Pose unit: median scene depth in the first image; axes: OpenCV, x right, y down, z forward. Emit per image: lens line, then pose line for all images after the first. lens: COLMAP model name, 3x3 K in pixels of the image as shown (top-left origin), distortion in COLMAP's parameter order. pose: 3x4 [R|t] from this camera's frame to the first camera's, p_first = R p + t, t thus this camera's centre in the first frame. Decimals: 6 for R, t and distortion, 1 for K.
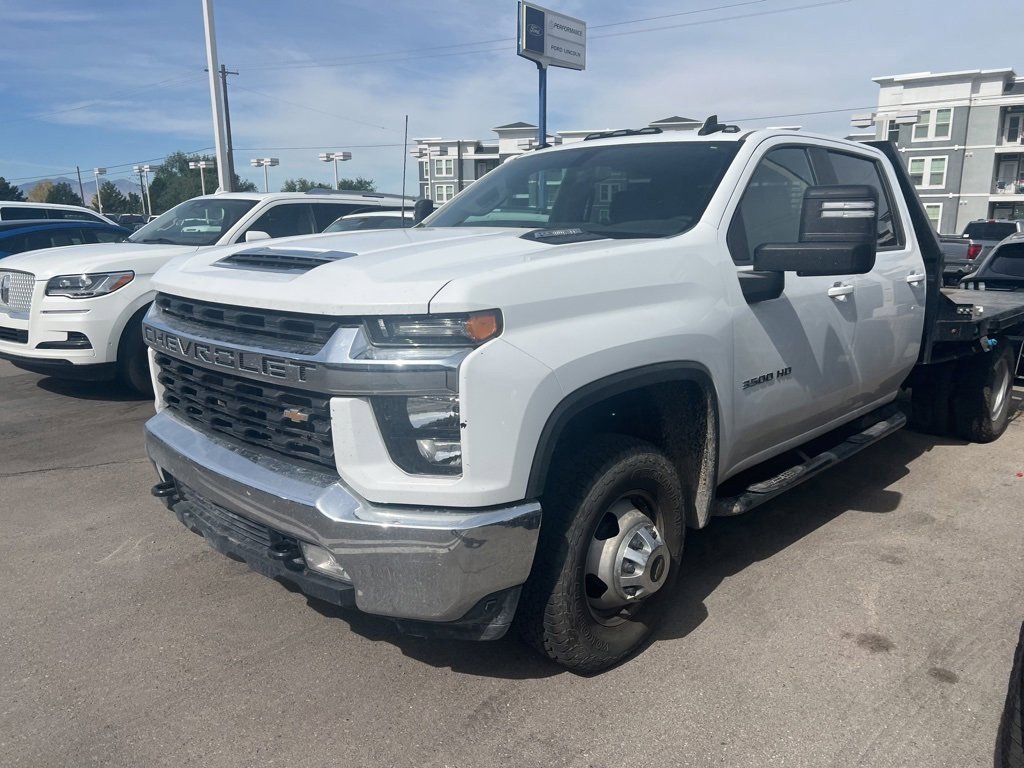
lens RADIAL K [[768.9, 0, 503.6], [0, 768.9, 375.3], [0, 0, 1]] dist [0.050860, -0.057793]
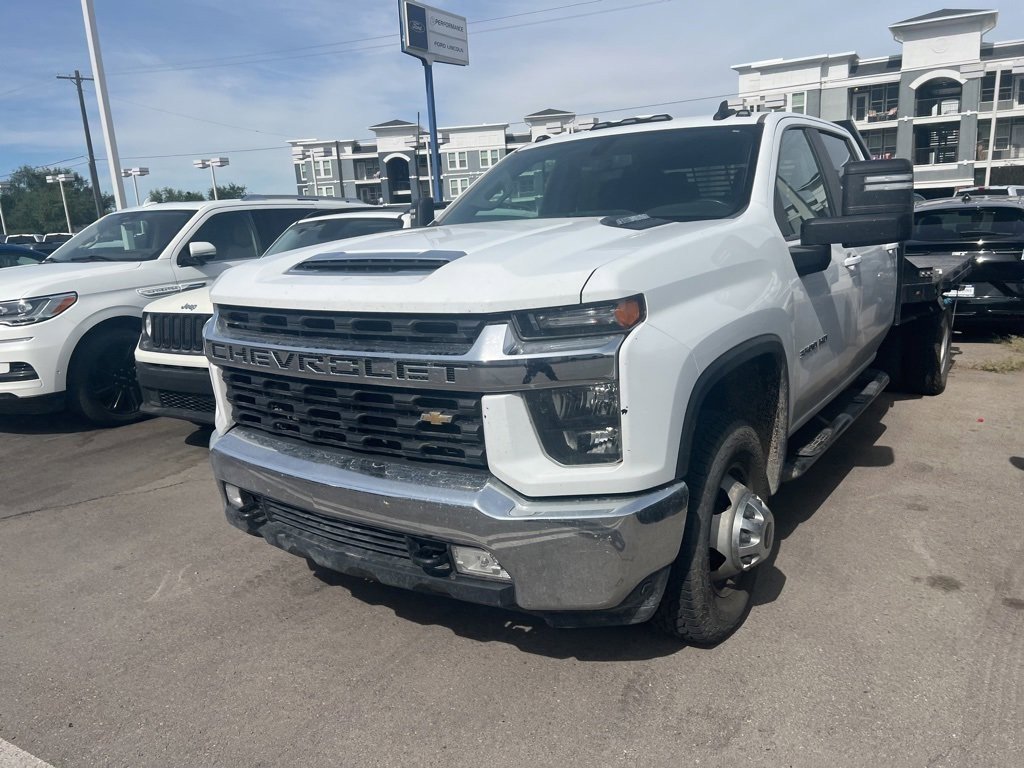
lens RADIAL K [[769.8, 0, 503.9], [0, 769.8, 370.5], [0, 0, 1]] dist [0.050134, -0.057607]
pose [[0.986935, -0.083251, 0.137944, -0.246467], [0.083460, 0.996502, 0.004283, -0.004363], [-0.137818, 0.007286, 0.990431, 0.014547]]
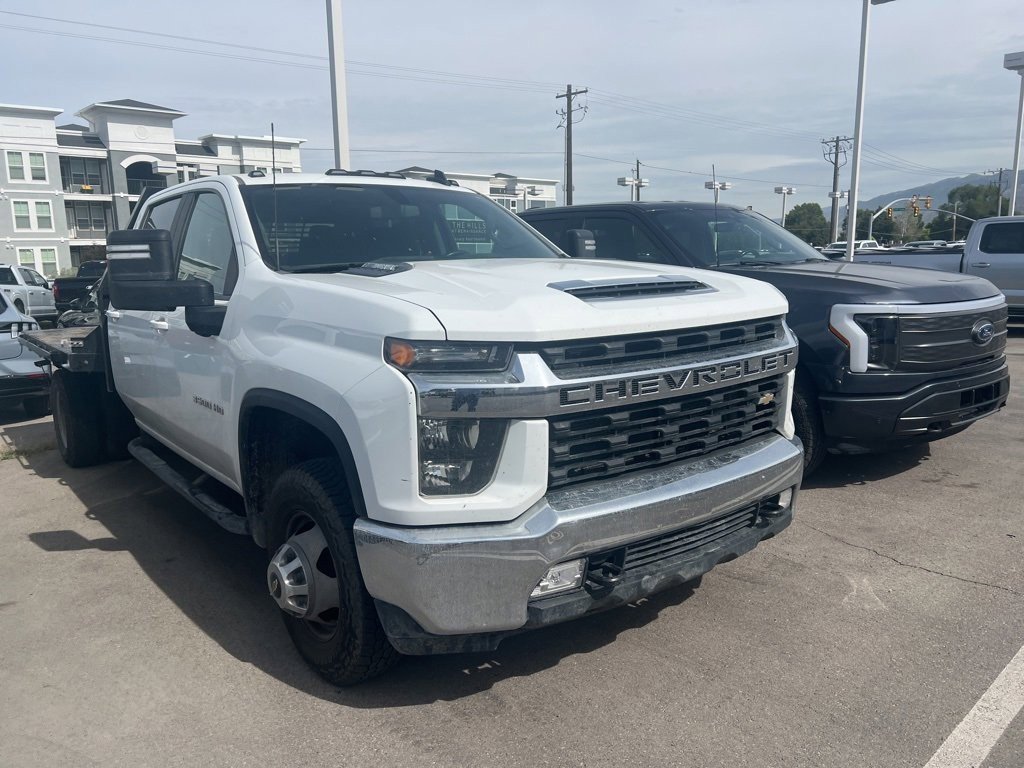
lens RADIAL K [[768.7, 0, 517.7], [0, 768.7, 384.4], [0, 0, 1]] dist [0.056656, -0.066573]
pose [[0.136146, -0.170044, 0.975986, -1.218799], [0.217541, 0.966246, 0.138001, -0.183544], [-0.966509, 0.193529, 0.168542, 0.921910]]
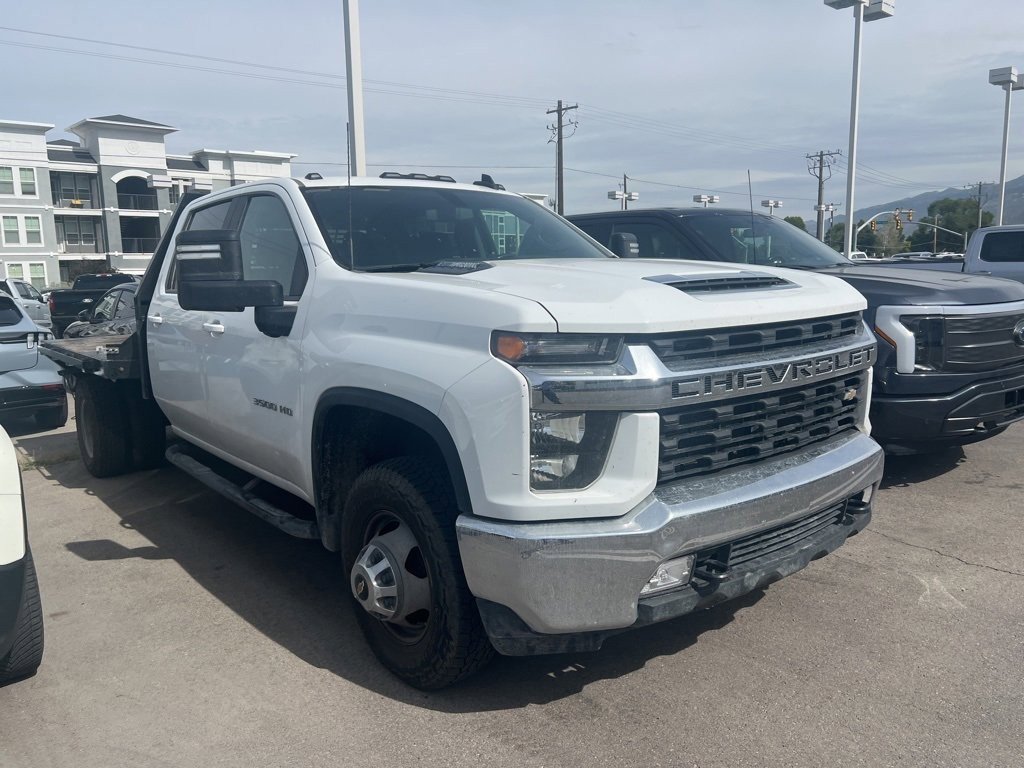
lens RADIAL K [[768.7, 0, 518.1], [0, 768.7, 371.9], [0, 0, 1]] dist [0.051592, -0.060714]
pose [[0.118382, -0.138673, 0.983237, -1.229256], [0.221221, 0.968997, 0.110030, -0.190094], [-0.968012, 0.204487, 0.145390, 1.045459]]
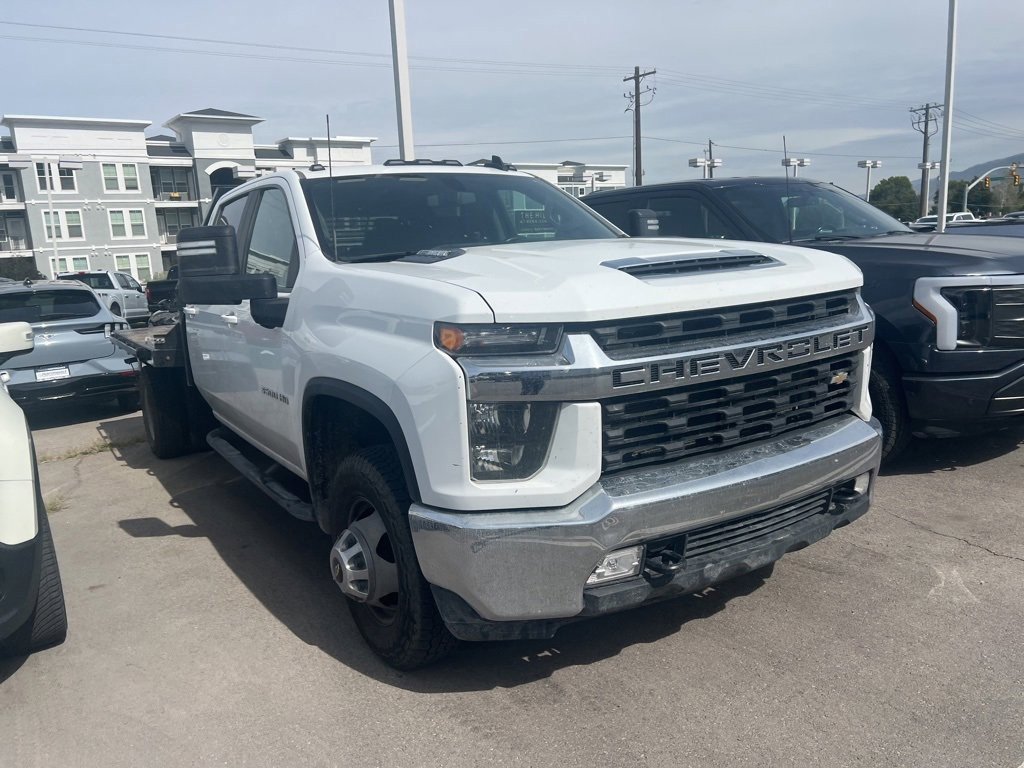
lens RADIAL K [[769.4, 0, 504.2], [0, 769.4, 385.2], [0, 0, 1]] dist [0.049063, -0.056694]
pose [[0.239884, -0.186465, 0.952726, -1.200397], [0.250176, 0.960108, 0.124919, -0.169081], [-0.938013, 0.208384, 0.276963, 0.906427]]
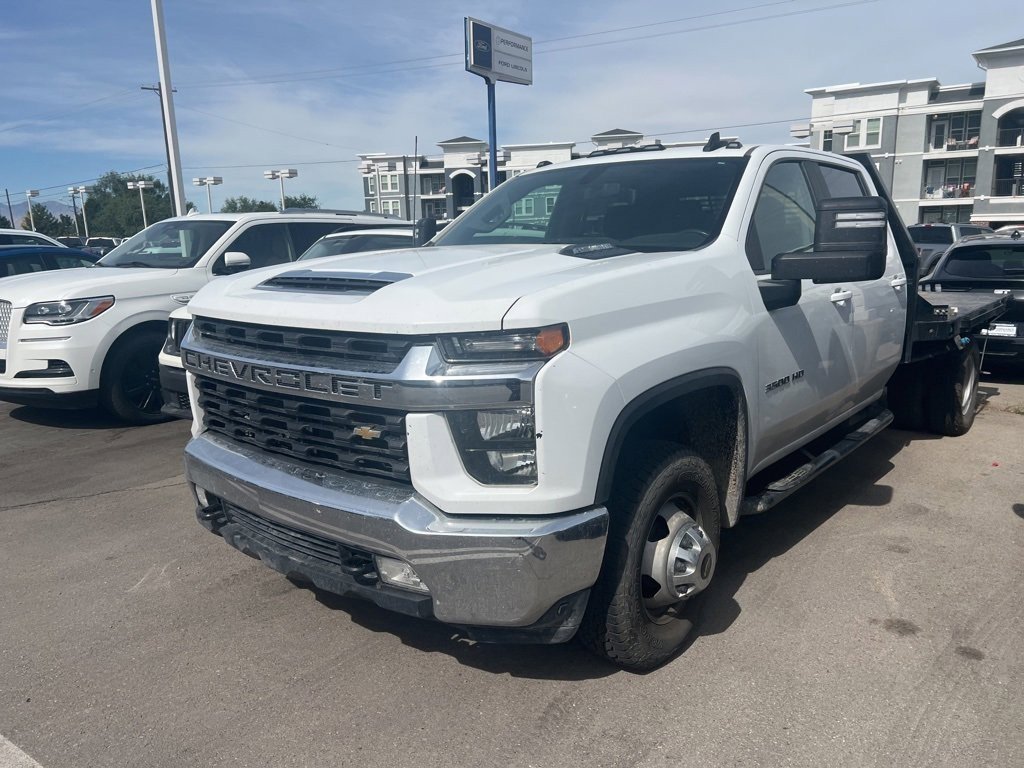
lens RADIAL K [[769.6, 0, 504.6], [0, 769.6, 381.4], [0, 0, 1]] dist [0.049448, -0.055313]
pose [[0.997253, -0.034974, 0.065287, -0.118491], [0.035594, 0.999331, -0.008363, -0.001104], [-0.064950, 0.010664, 0.997832, -0.027482]]
